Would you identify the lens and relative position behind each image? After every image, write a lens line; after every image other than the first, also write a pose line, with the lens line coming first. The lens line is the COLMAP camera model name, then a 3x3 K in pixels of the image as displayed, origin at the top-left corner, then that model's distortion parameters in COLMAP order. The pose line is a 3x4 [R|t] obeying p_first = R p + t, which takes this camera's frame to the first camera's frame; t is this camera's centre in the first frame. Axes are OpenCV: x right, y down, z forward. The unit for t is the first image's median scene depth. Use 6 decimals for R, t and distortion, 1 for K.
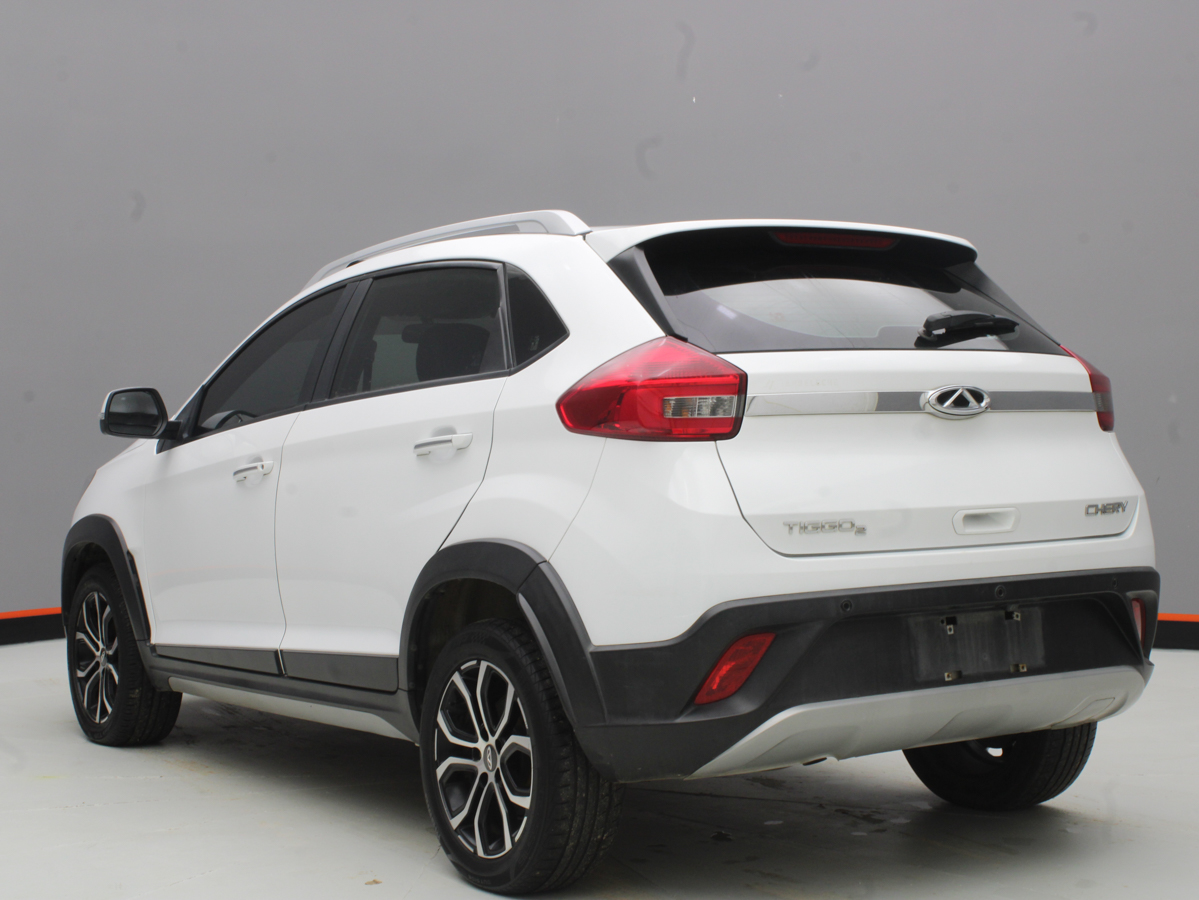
lens RADIAL K [[1942.1, 0, 589.4], [0, 1942.1, 448.9], [0, 0, 1]] dist [-0.039423, 0.000000]
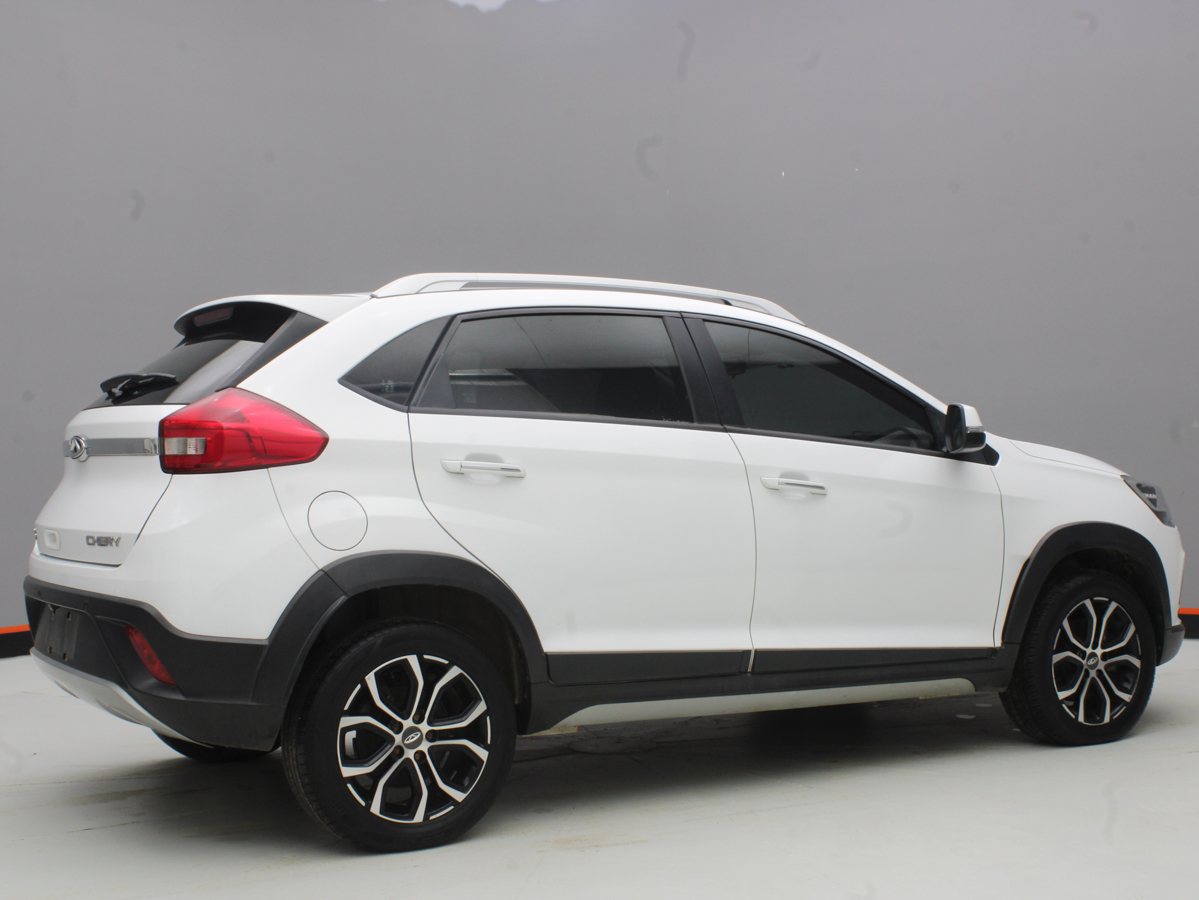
lens RADIAL K [[1605.2, 0, 602.2], [0, 1605.2, 450.3], [0, 0, 1]] dist [-0.051993, 0.000000]
pose [[-0.032878, 0.018191, -0.999294, 1.264658], [0.003241, 0.999831, 0.018094, -0.041009], [0.999454, -0.002643, -0.032931, 1.396678]]
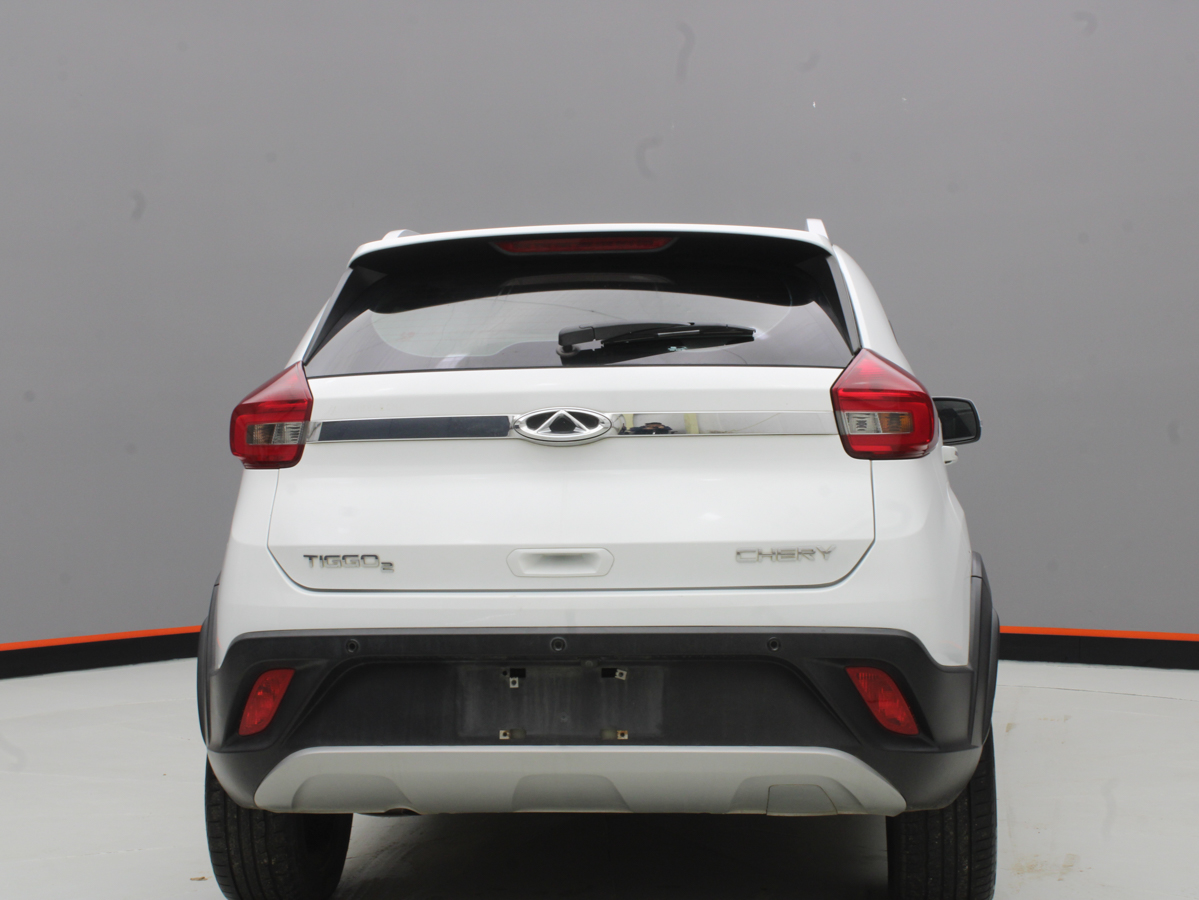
lens RADIAL K [[1942.1, 0, 593.2], [0, 1942.1, 450.8], [0, 0, 1]] dist [-0.039423, 0.000000]
pose [[0.775793, 0.004067, -0.630975, 0.761919], [-0.004690, 0.999989, 0.000679, -0.013715], [0.630971, 0.002433, 0.775803, 0.325791]]
